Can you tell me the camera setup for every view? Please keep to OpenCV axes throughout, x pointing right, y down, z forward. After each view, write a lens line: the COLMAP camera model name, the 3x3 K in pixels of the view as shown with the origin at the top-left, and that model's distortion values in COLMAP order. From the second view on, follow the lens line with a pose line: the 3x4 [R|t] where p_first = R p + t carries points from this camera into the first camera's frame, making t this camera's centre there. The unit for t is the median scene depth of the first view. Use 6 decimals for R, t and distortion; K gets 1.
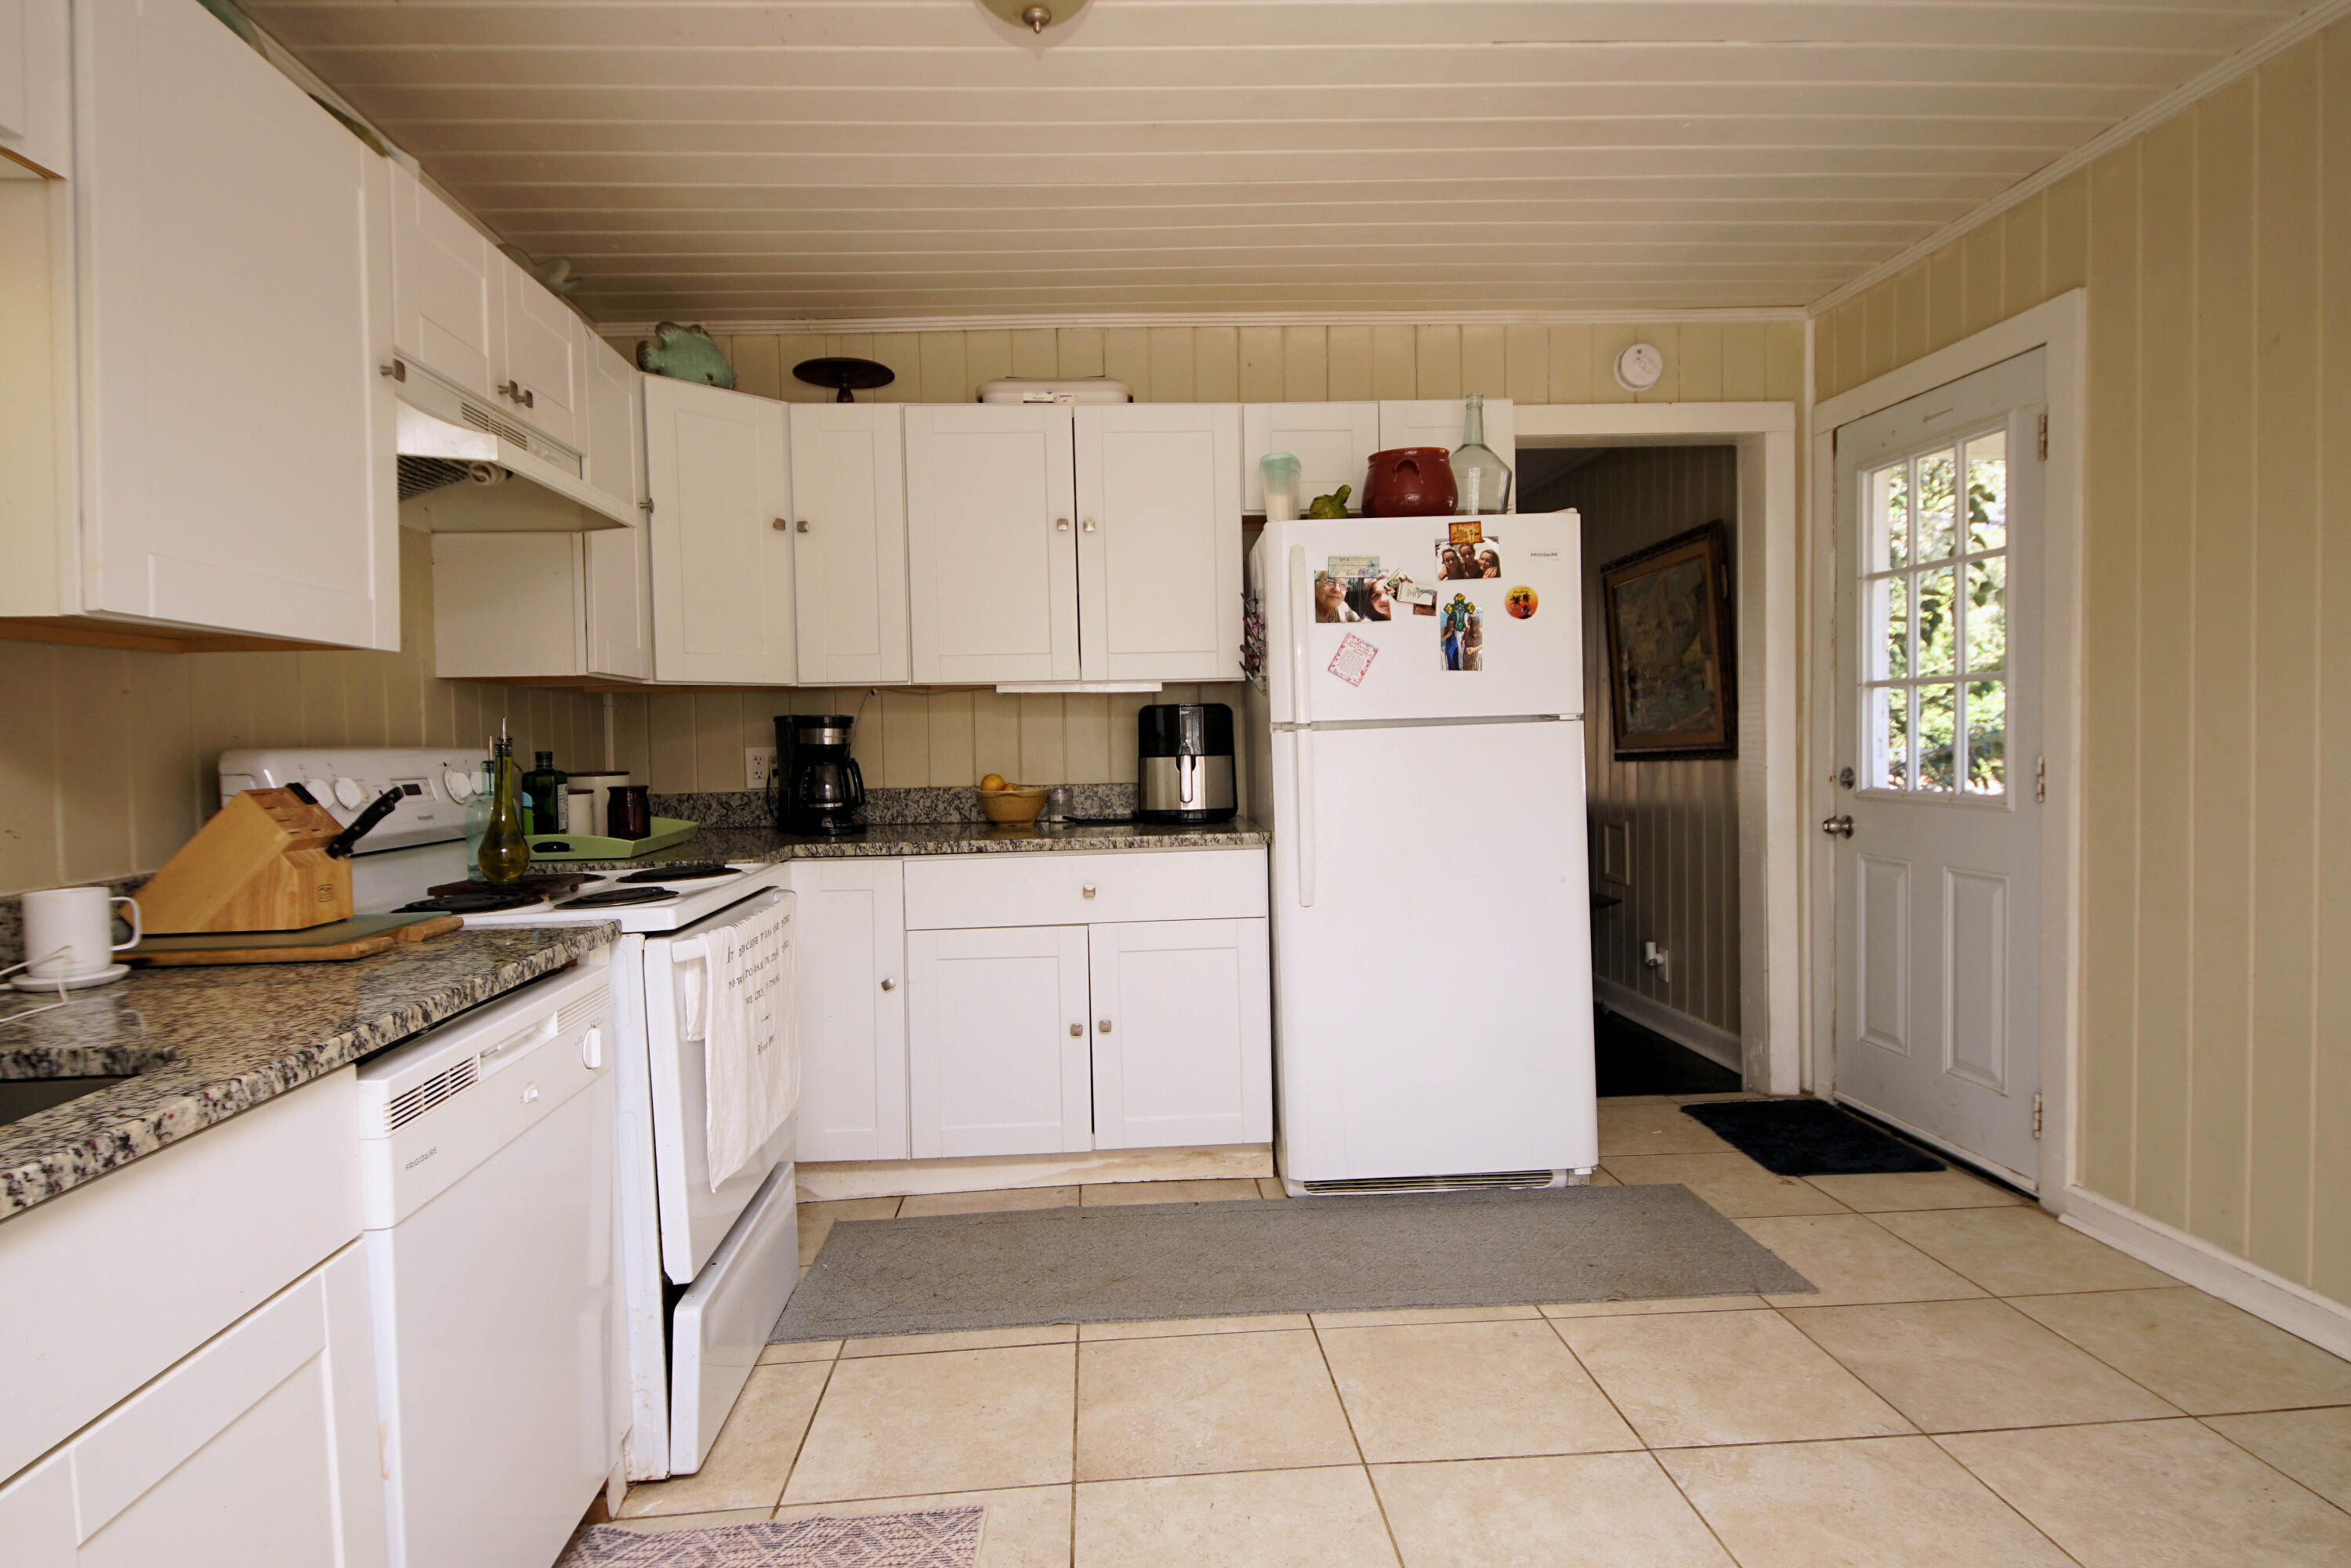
lens RADIAL K [[1259.5, 0, 1157.4], [0, 1259.5, 766.5], [0, 0, 1]] dist [0.037953, -0.034211]
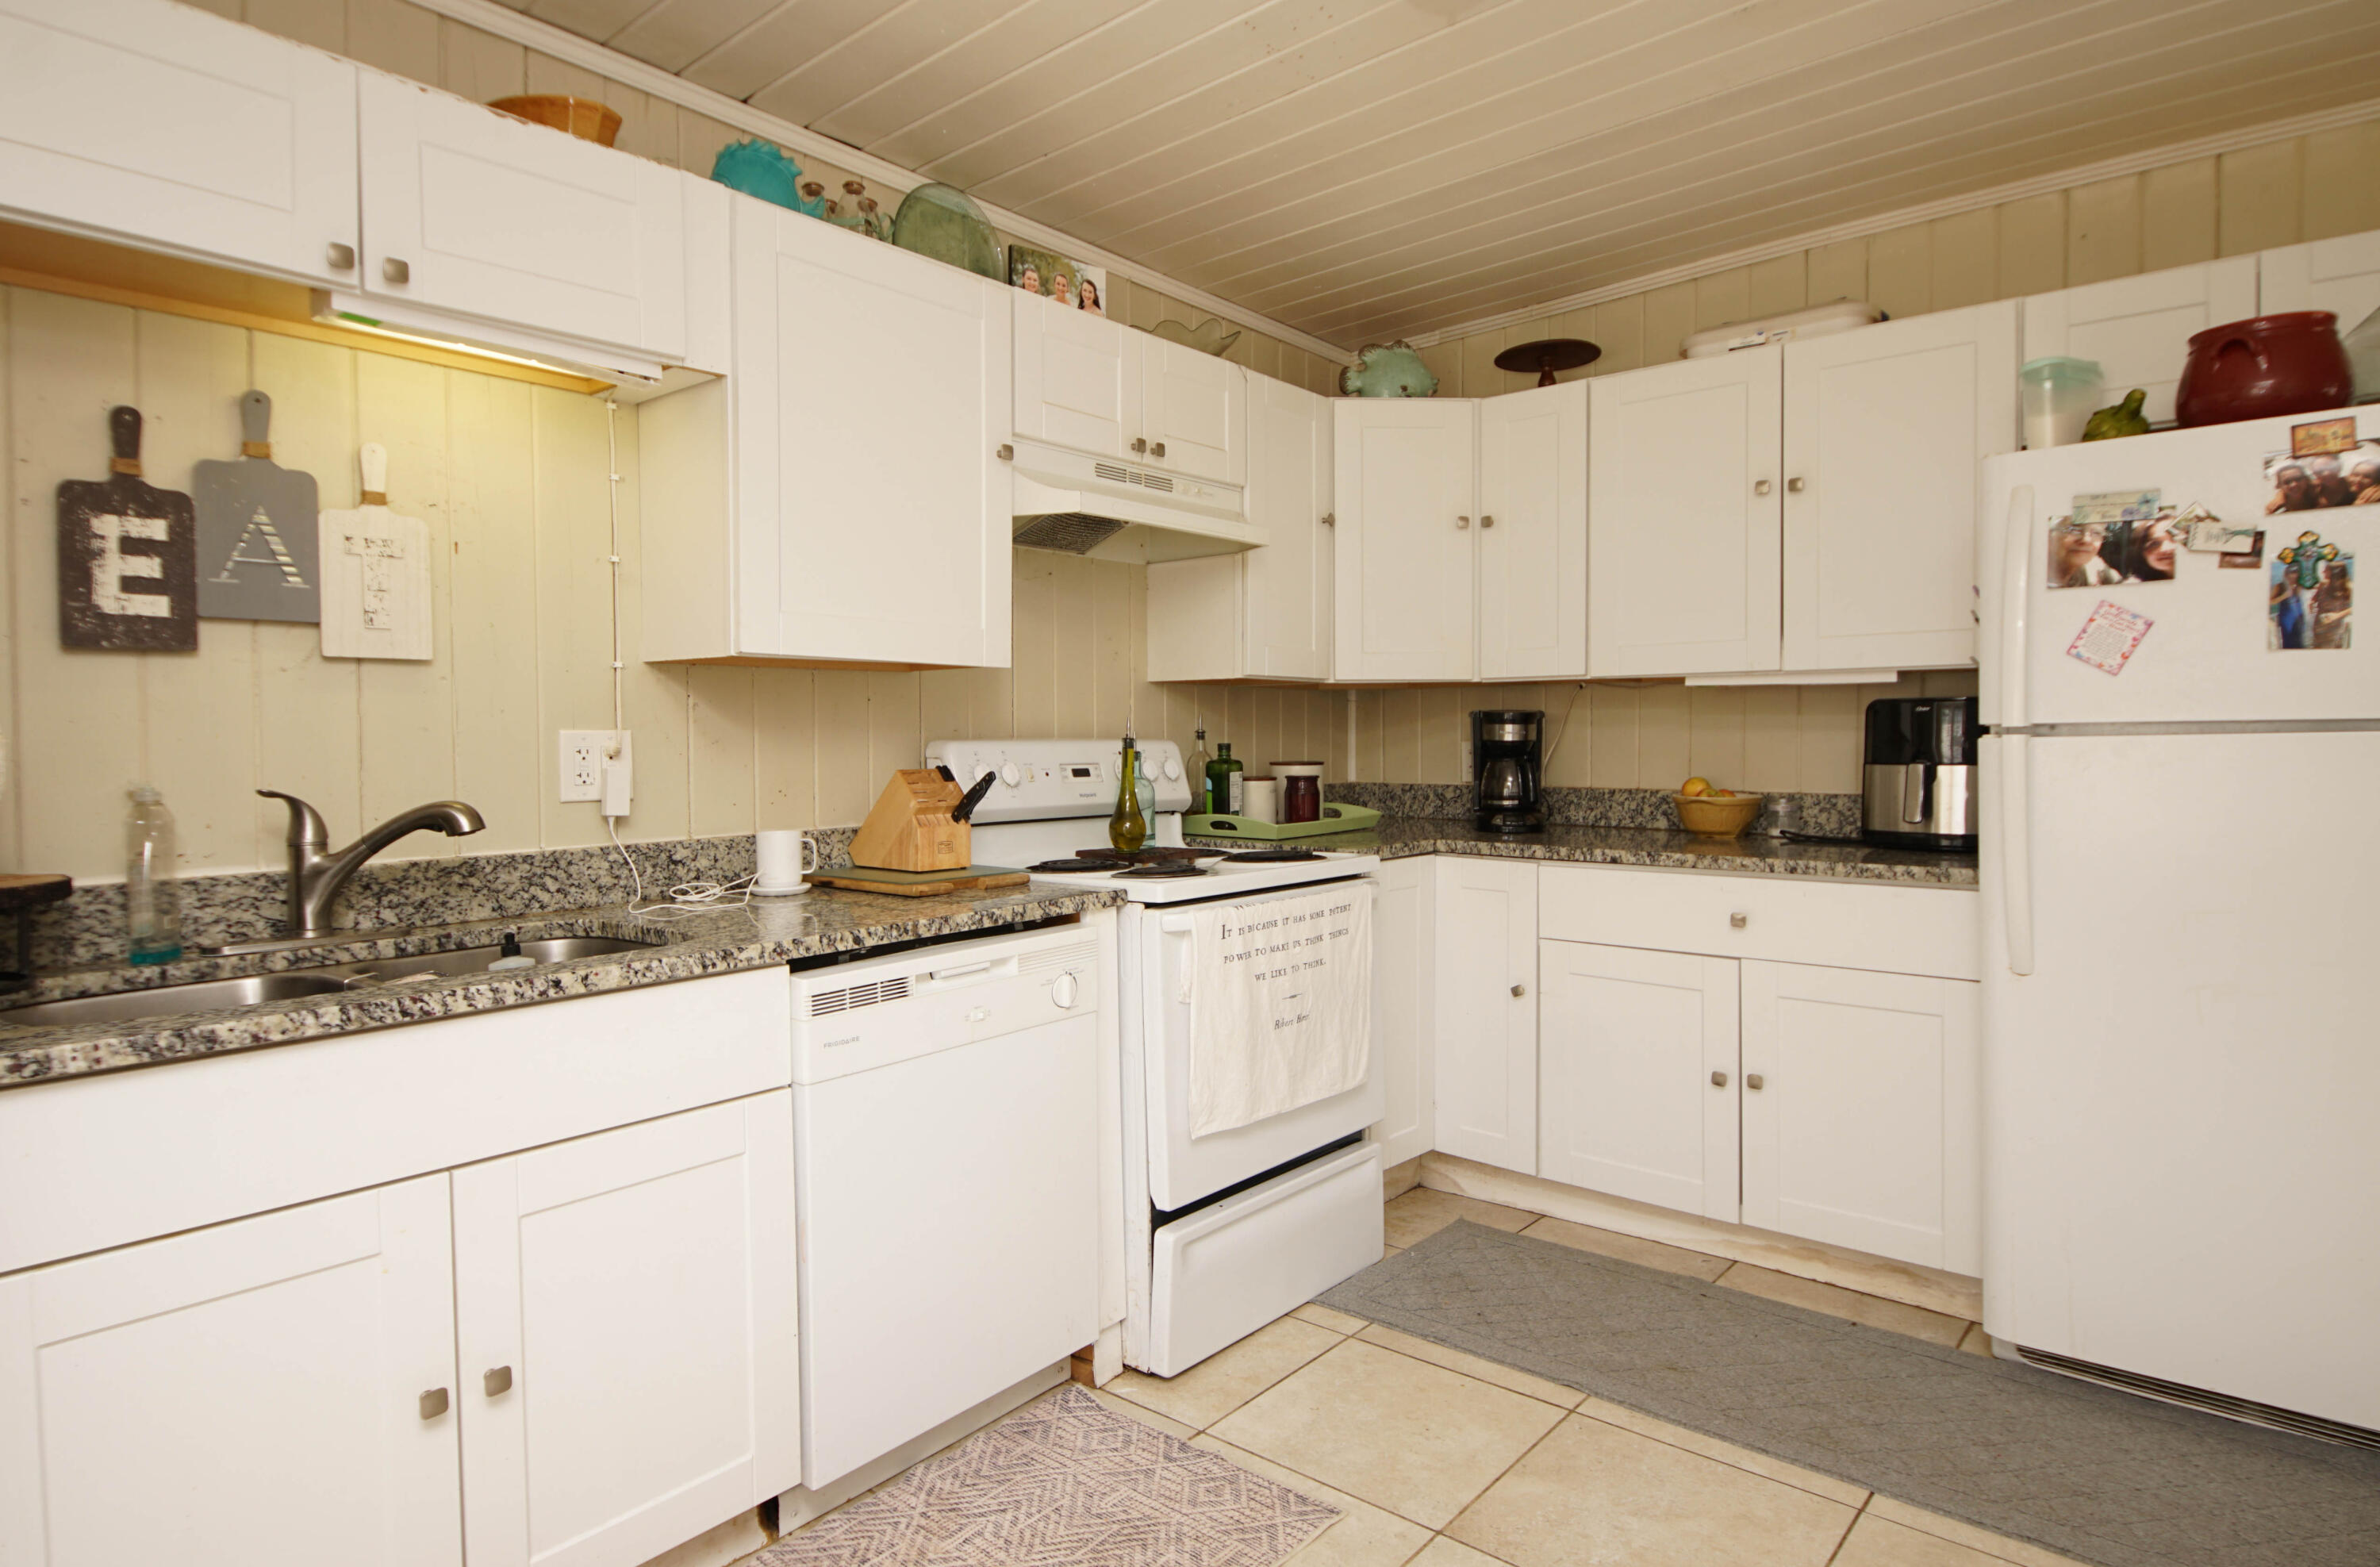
lens RADIAL K [[1296.9, 0, 1176.3], [0, 1296.9, 765.3], [0, 0, 1]] dist [0.040857, -0.038926]
pose [[0.716635, 0.033742, -0.696631, 0.294584], [-0.026354, 0.999426, 0.021298, -0.014742], [0.696950, 0.003096, 0.717113, 0.105502]]
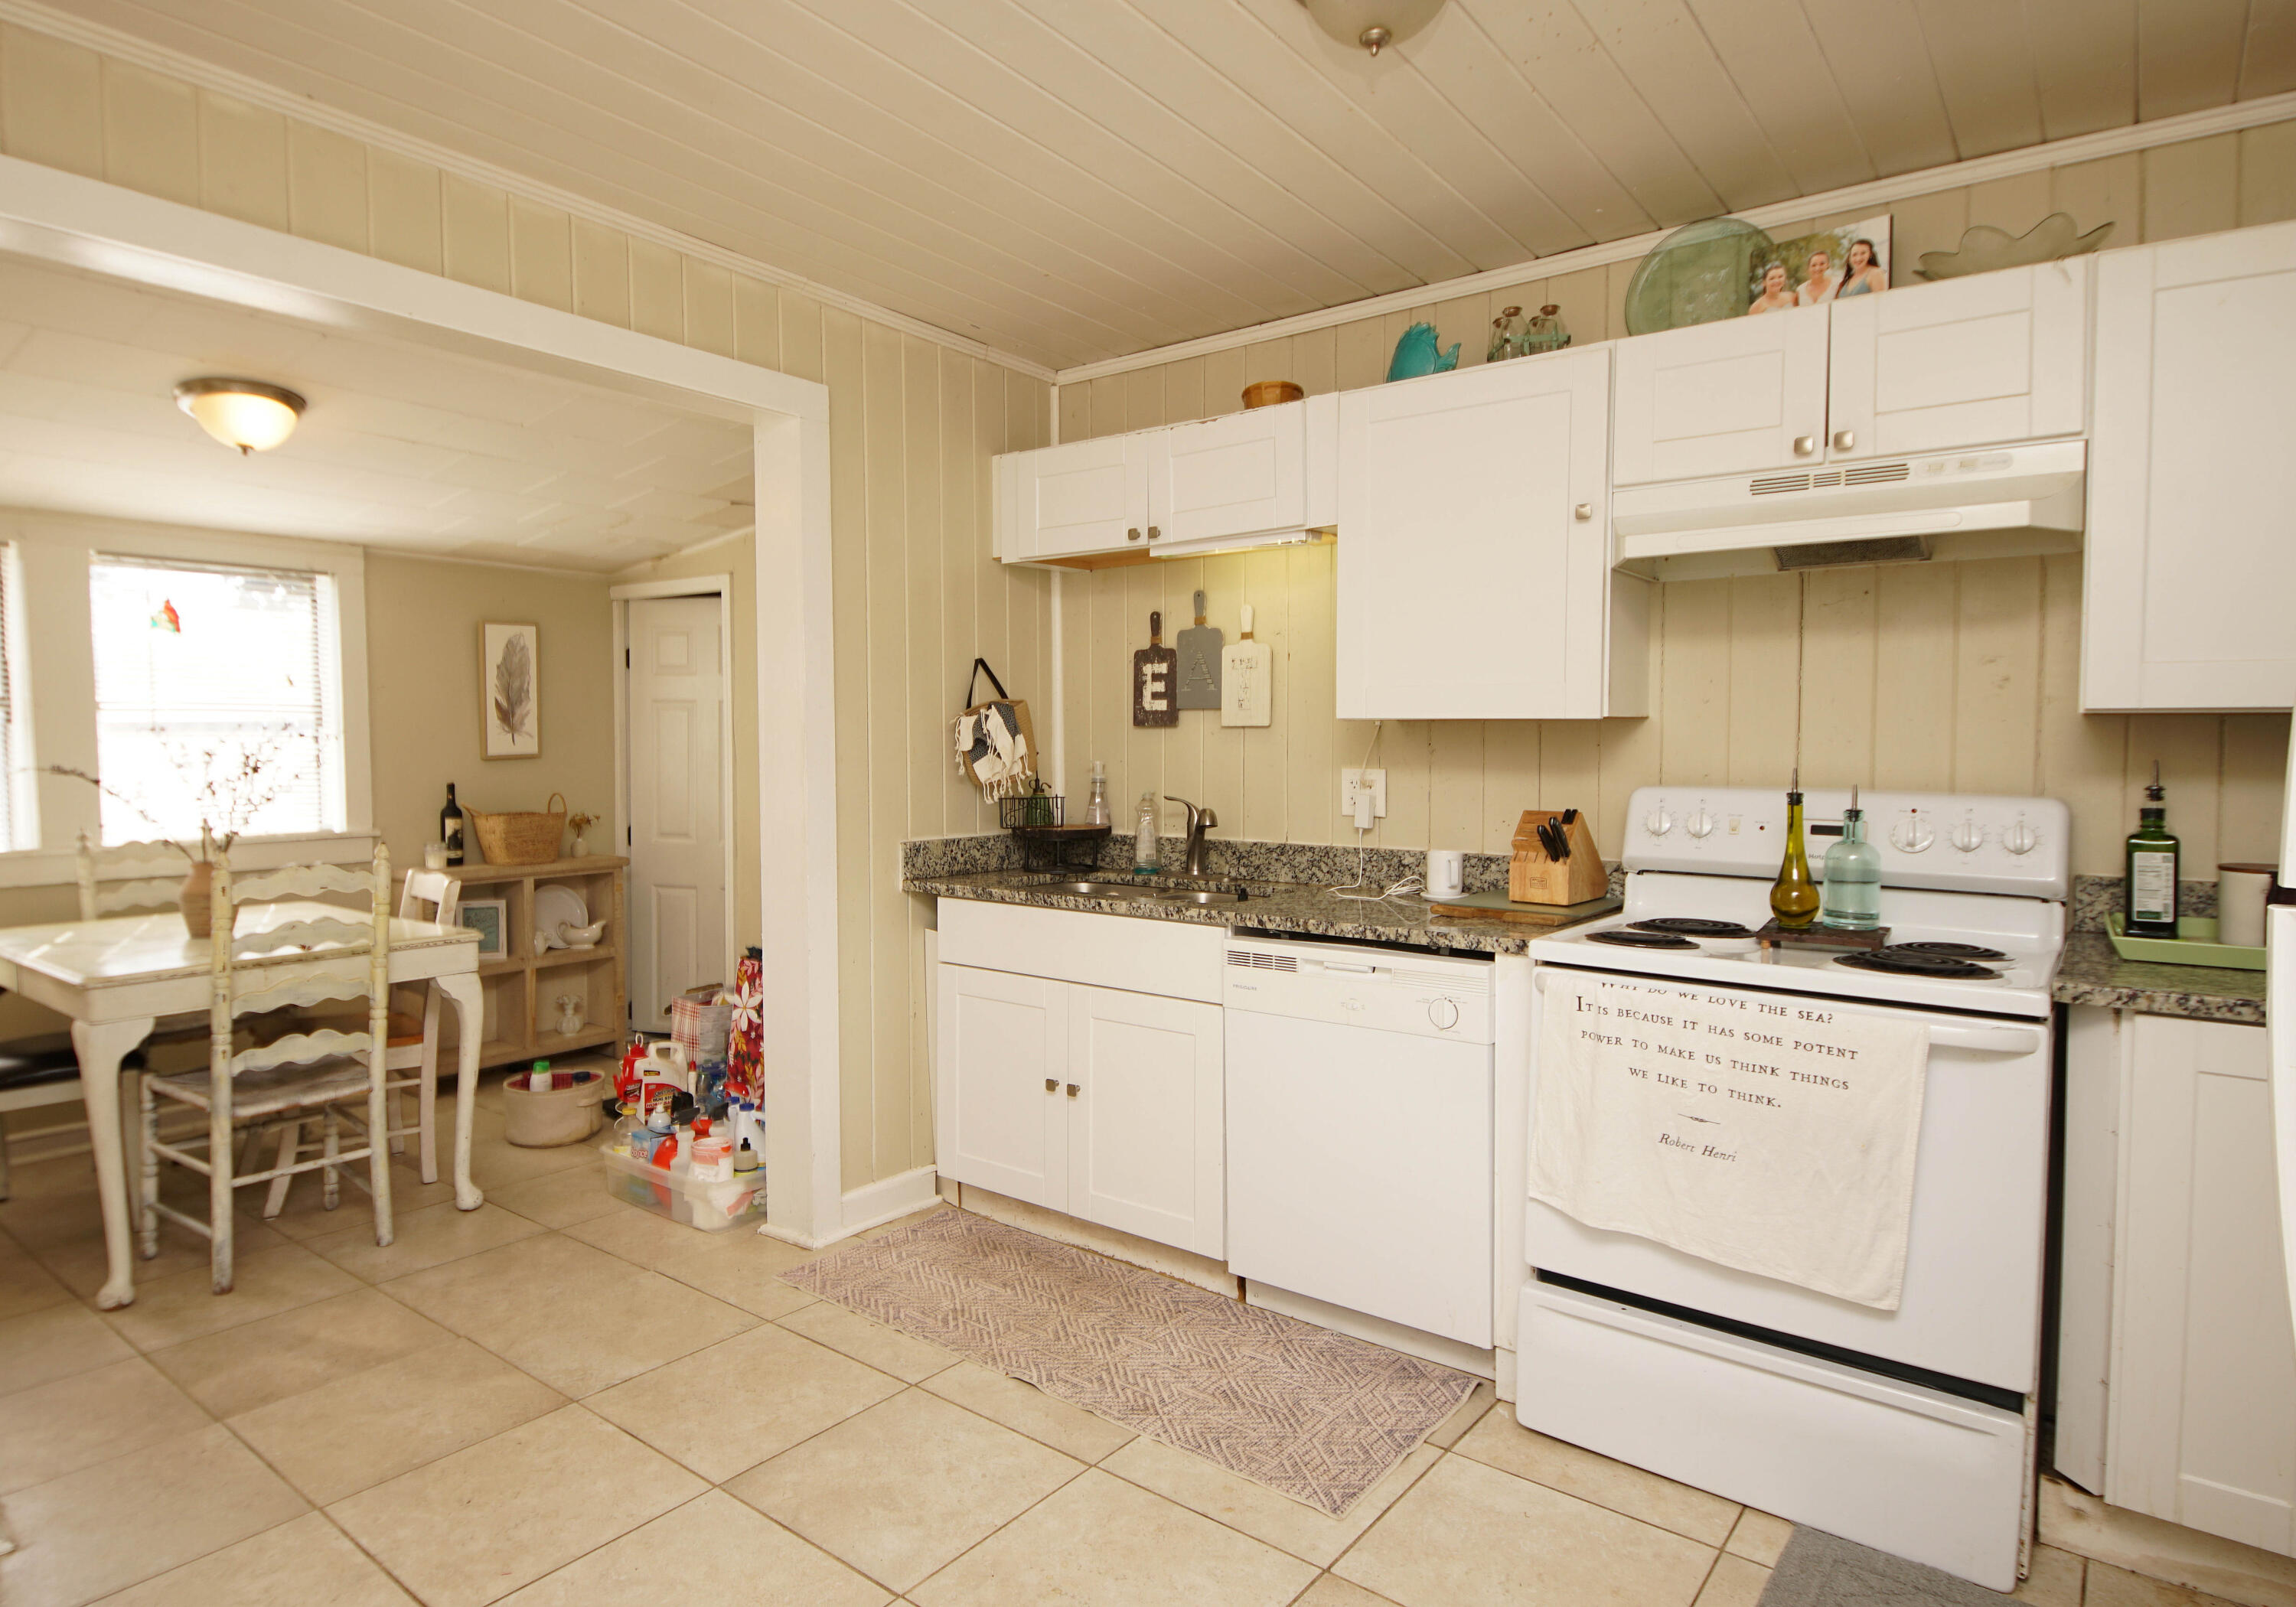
lens RADIAL K [[1289.9, 0, 1078.4], [0, 1289.9, 785.4], [0, 0, 1]] dist [0.046372, -0.042917]
pose [[-0.673263, 0.054032, -0.737426, 0.504038], [-0.001830, 0.997202, 0.074737, -0.077683], [0.739400, 0.051668, -0.671281, 0.976475]]
